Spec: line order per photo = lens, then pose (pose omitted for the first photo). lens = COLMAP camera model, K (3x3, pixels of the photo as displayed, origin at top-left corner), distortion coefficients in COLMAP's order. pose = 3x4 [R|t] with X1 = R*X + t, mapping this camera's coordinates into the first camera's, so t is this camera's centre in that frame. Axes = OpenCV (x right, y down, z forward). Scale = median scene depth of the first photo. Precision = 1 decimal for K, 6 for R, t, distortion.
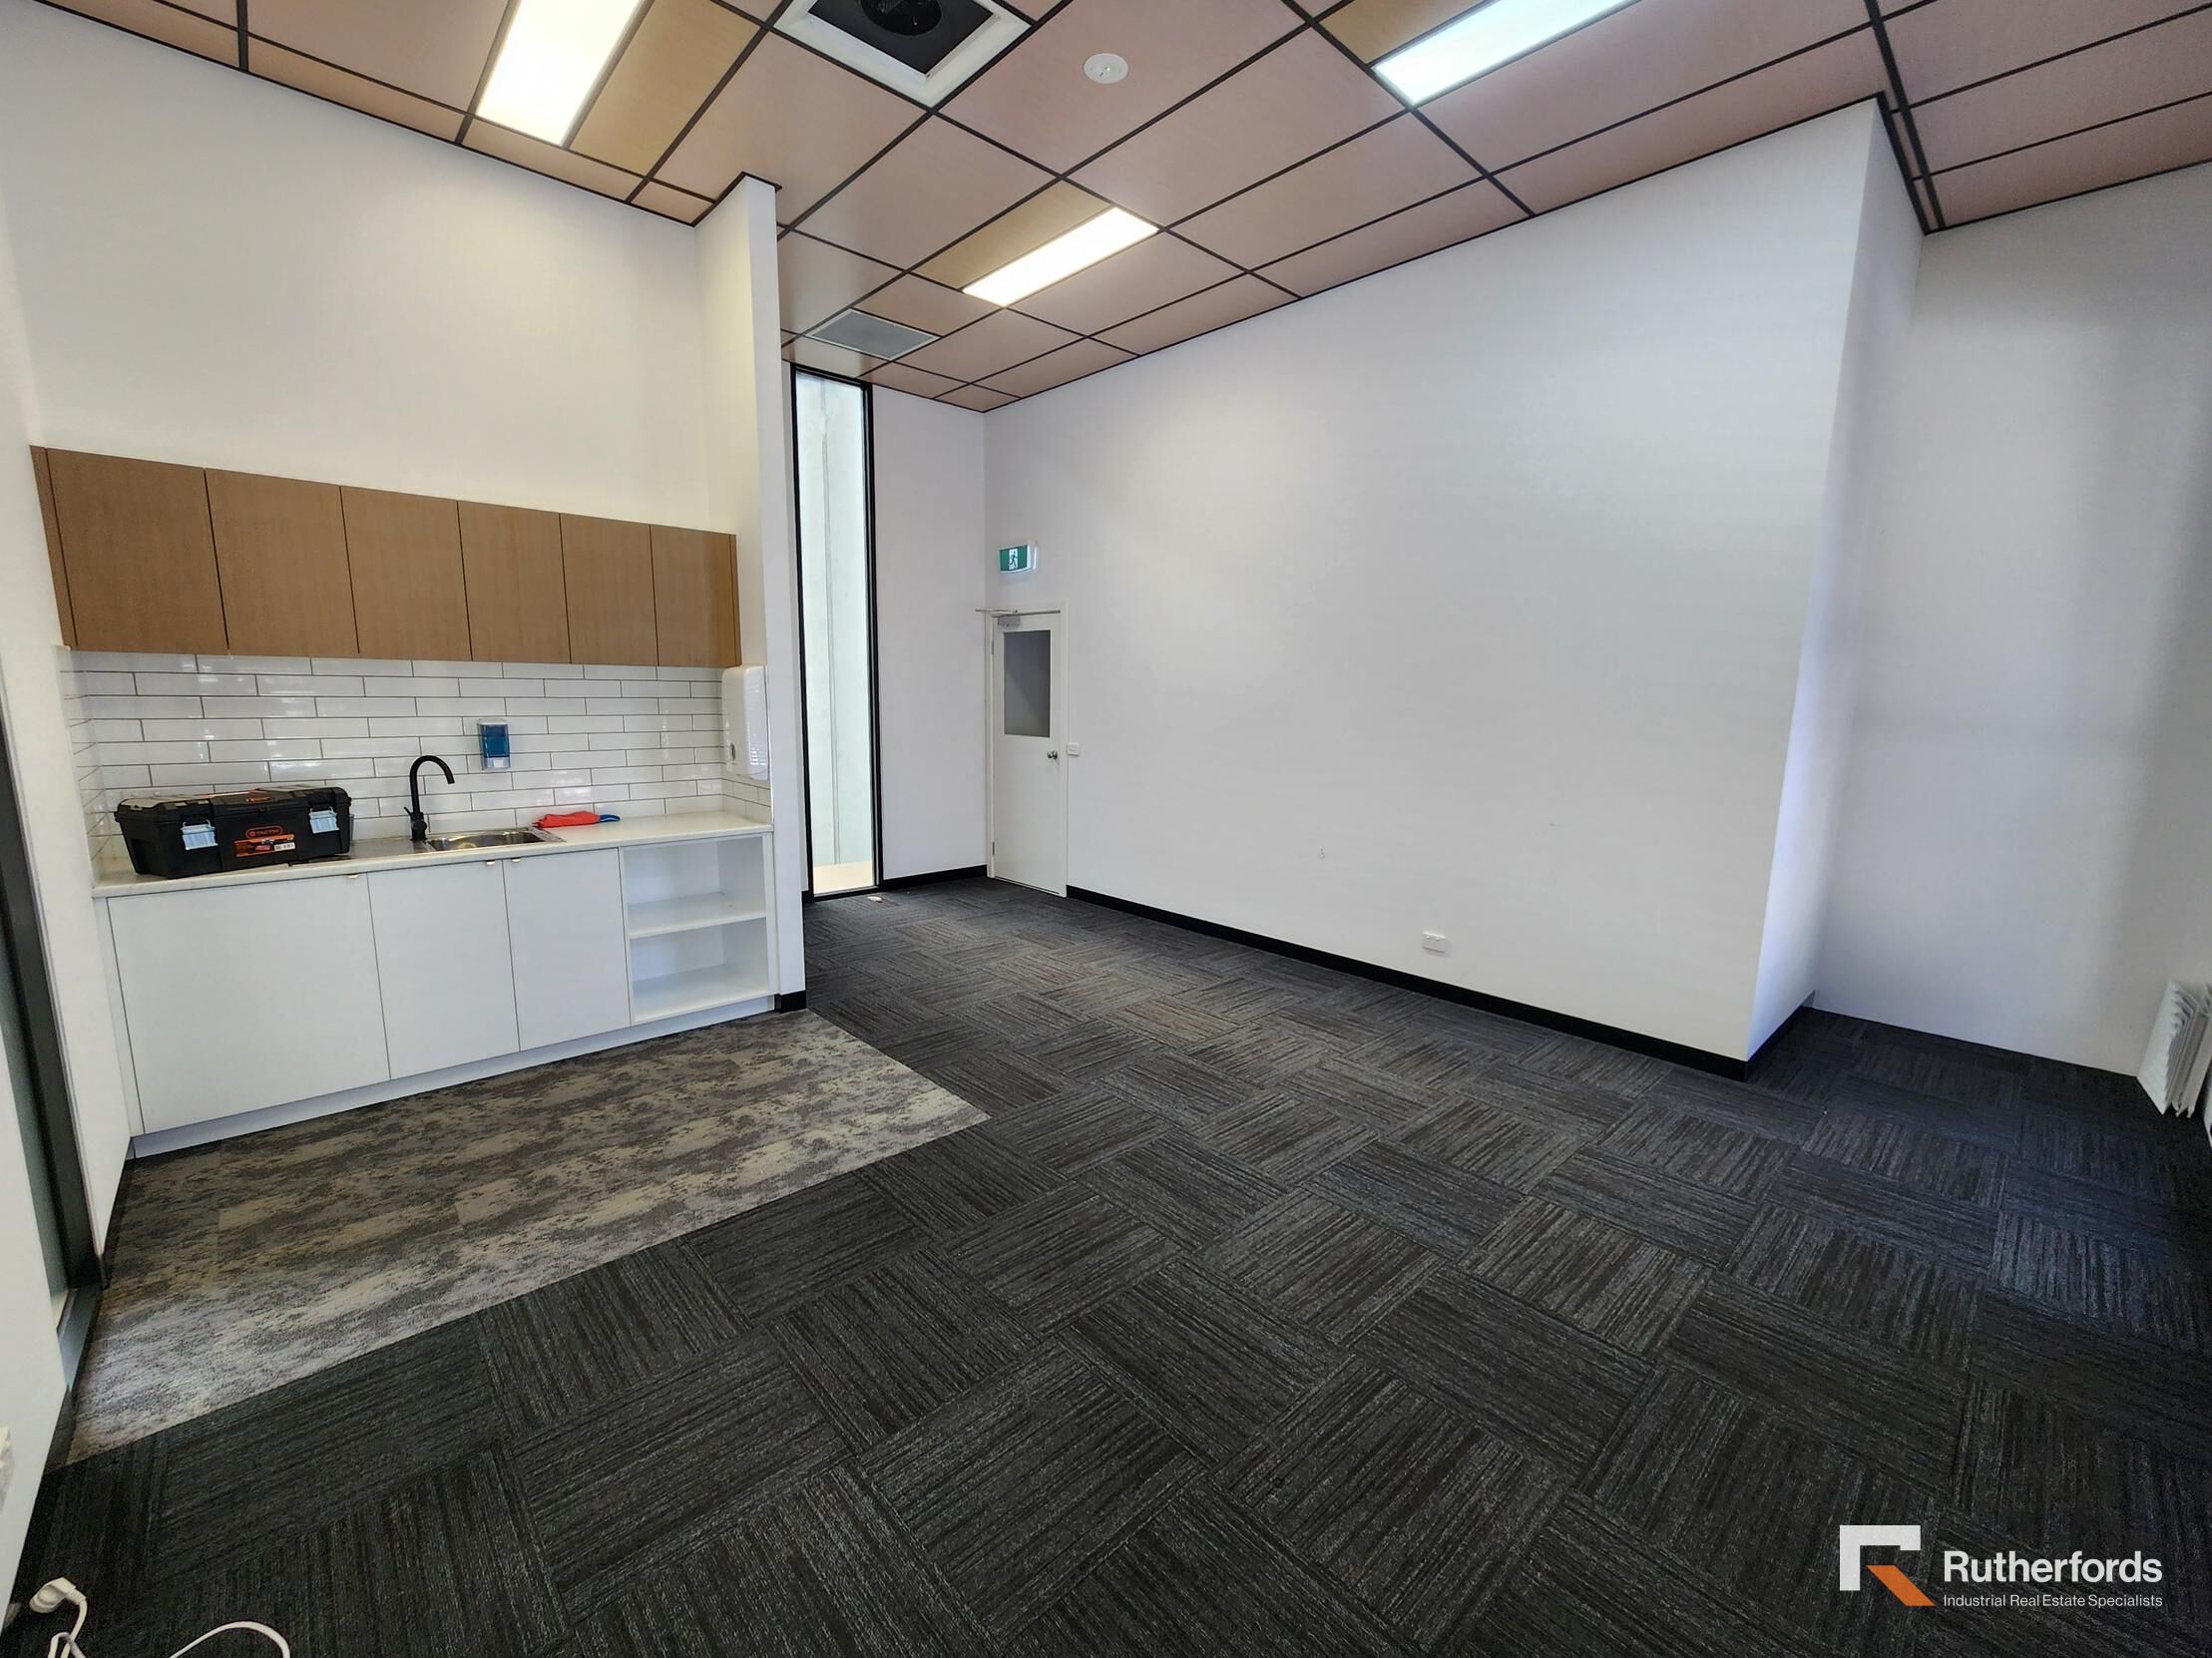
lens RADIAL K [[907.7, 0, 1115.8], [0, 907.7, 831.6], [0, 0, 1]] dist [-0.002153, 0.000894]
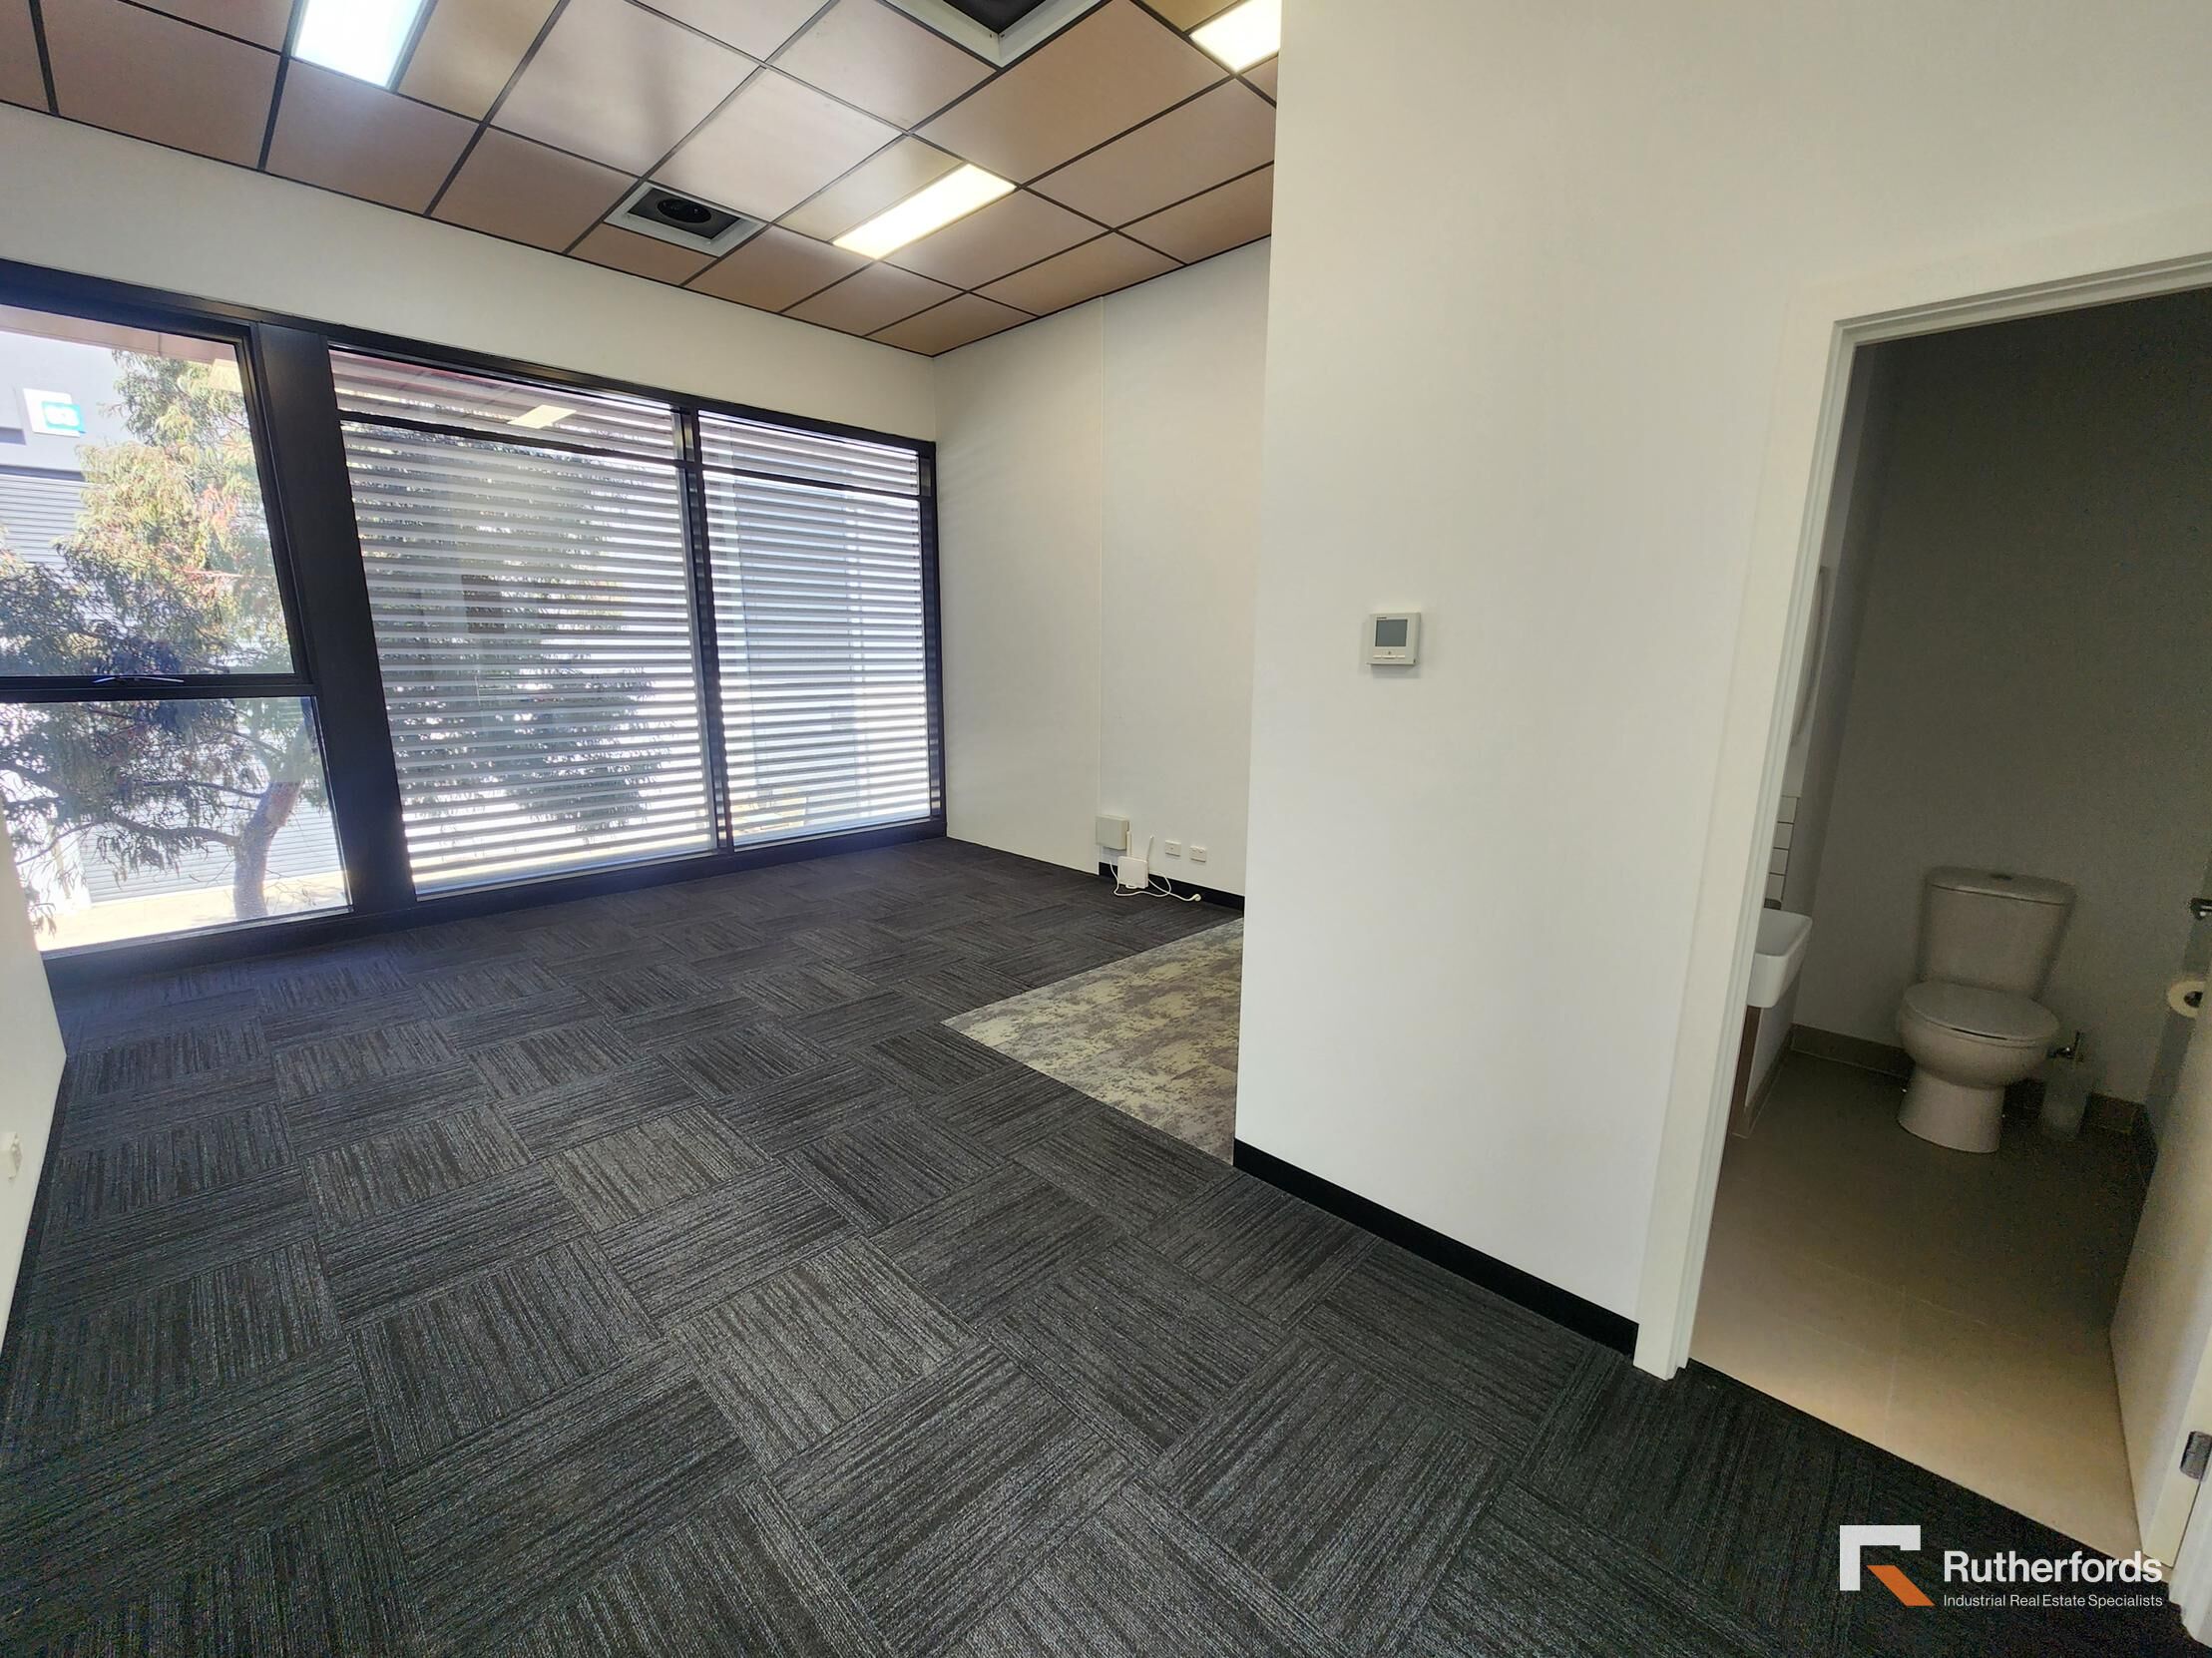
lens RADIAL K [[907.7, 0, 1115.7], [0, 907.7, 835.6], [0, 0, 1]] dist [-0.002153, 0.000894]
pose [[-0.998654, -0.013616, -0.050045, -0.276341], [-0.030449, 0.935048, 0.353210, -0.295815], [0.041985, 0.354259, -0.934204, 1.854309]]
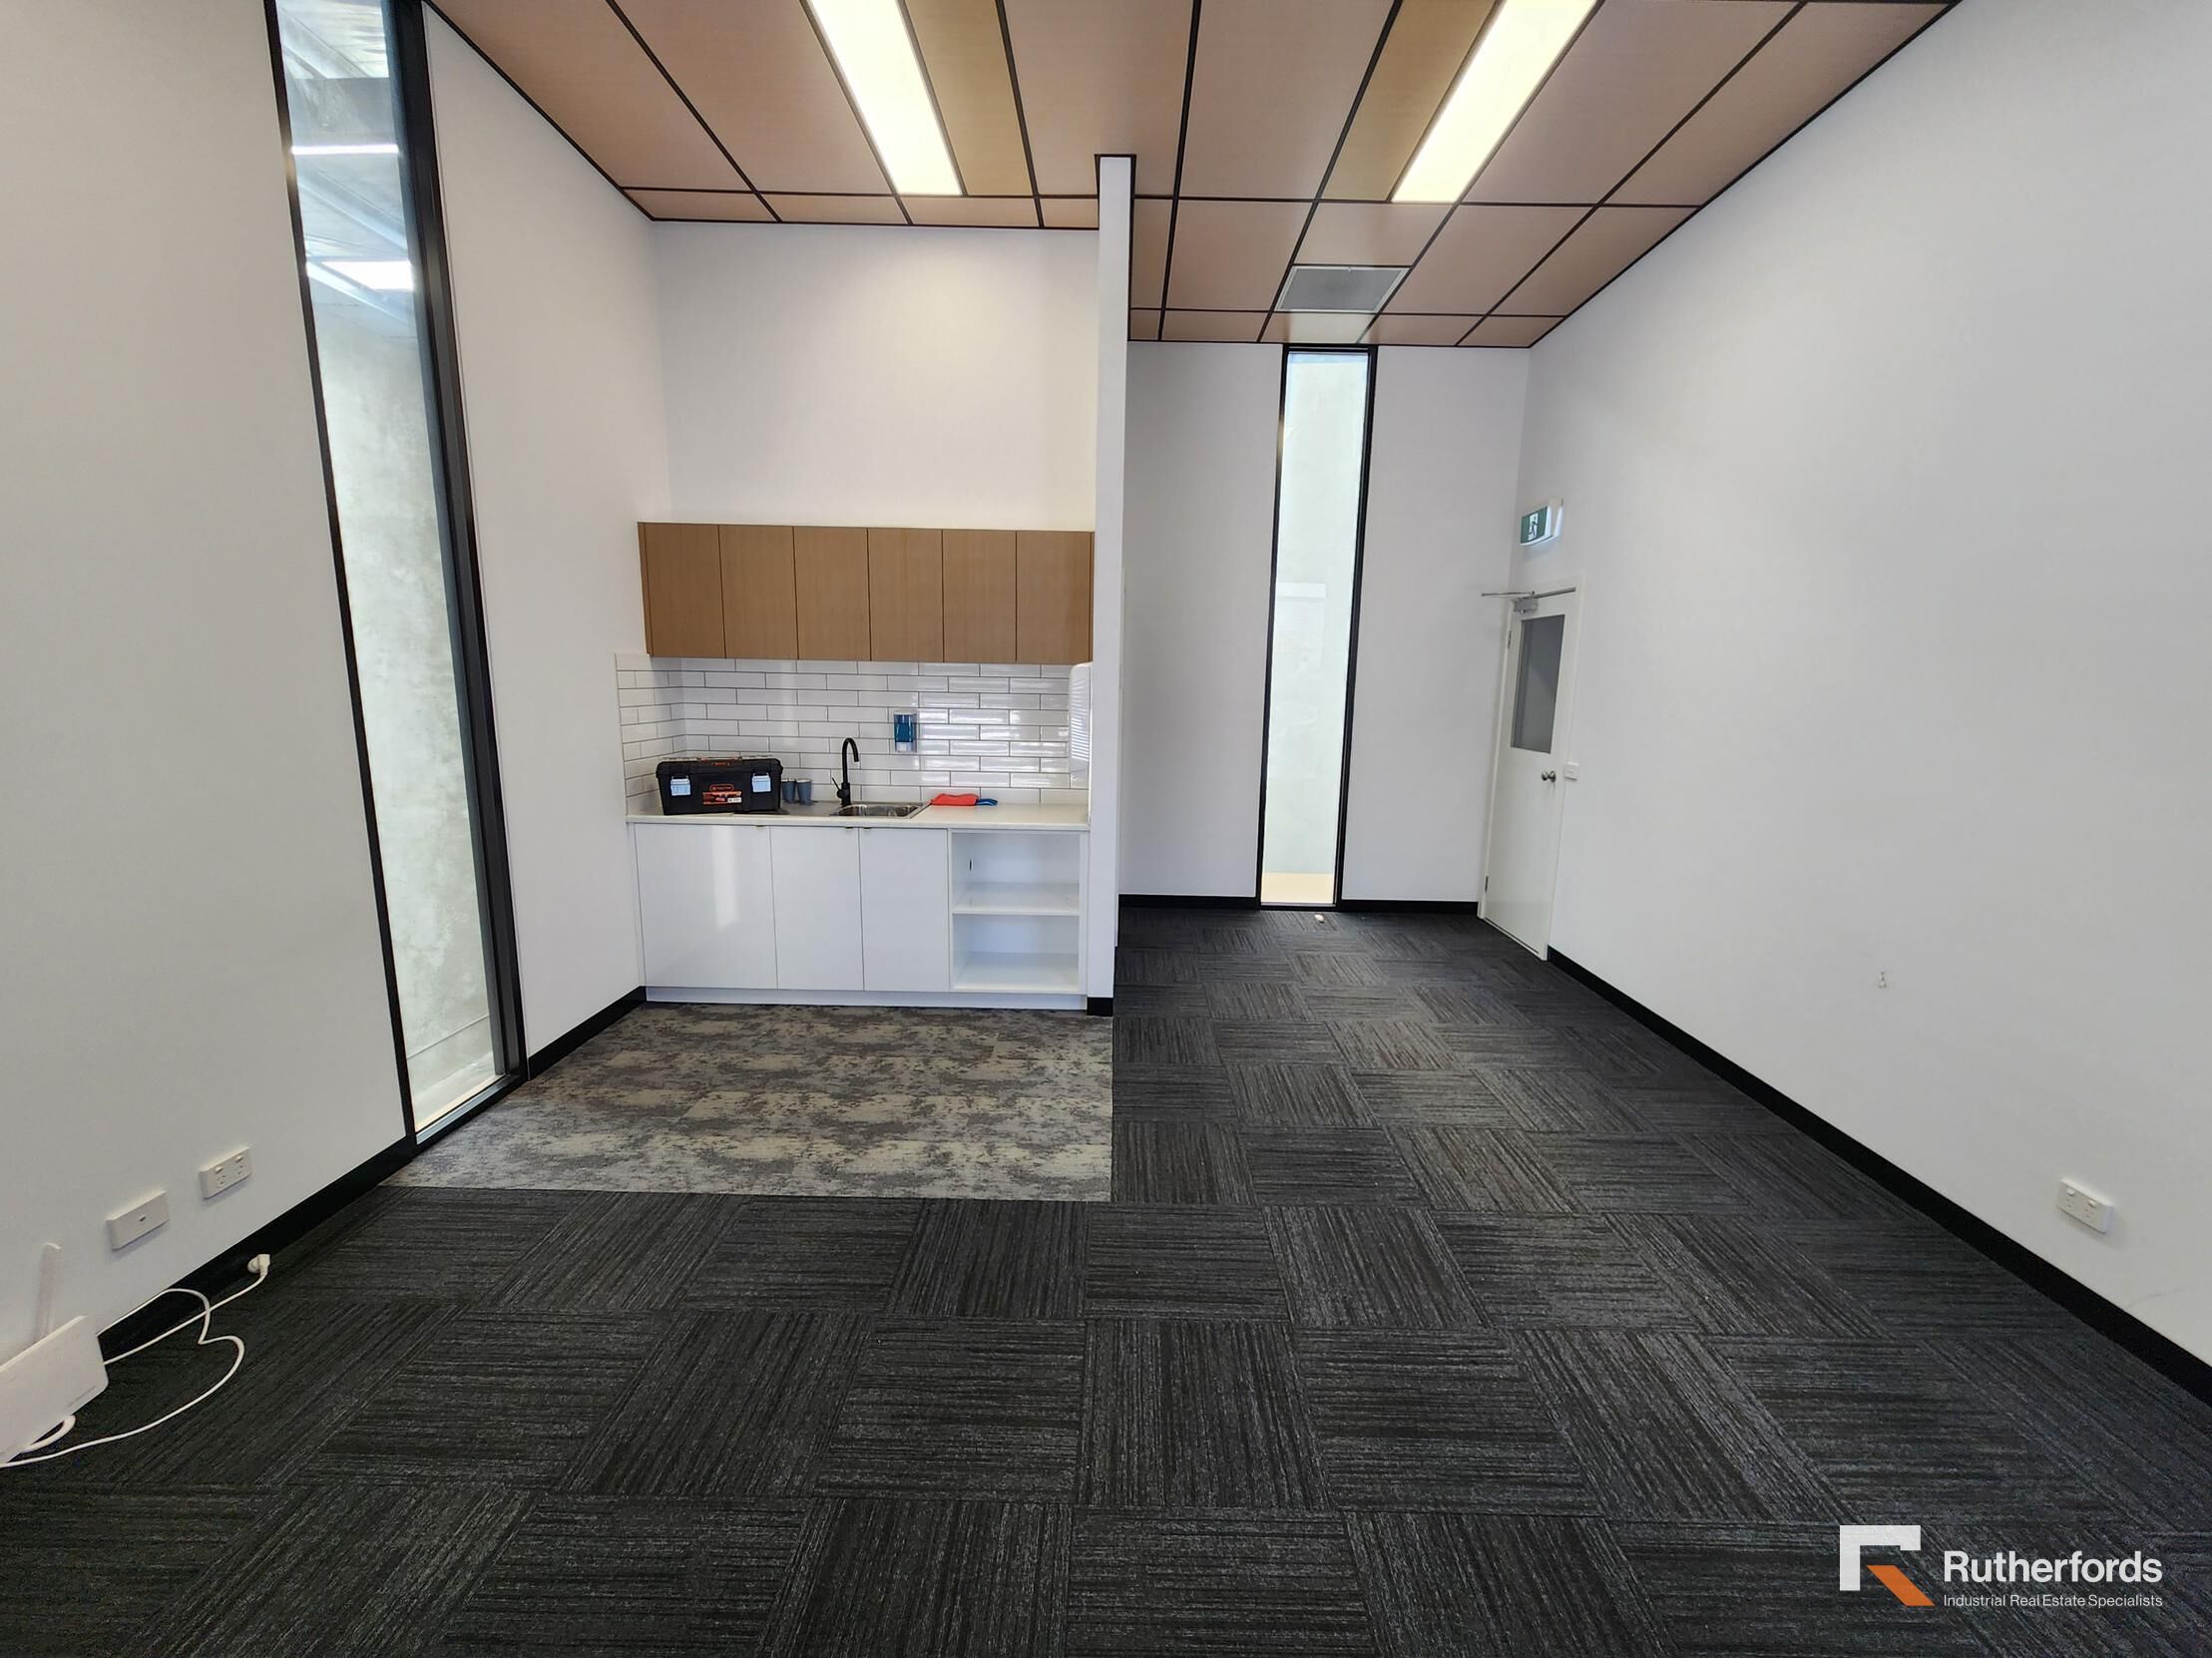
lens RADIAL K [[907.7, 0, 1117.4], [0, 907.7, 831.6], [0, 0, 1]] dist [-0.002153, 0.000894]
pose [[0.725659, 0.115463, -0.678298, 0.365513], [-0.115993, 0.992239, 0.044811, -0.055465], [0.678207, 0.046160, 0.733419, 0.350617]]
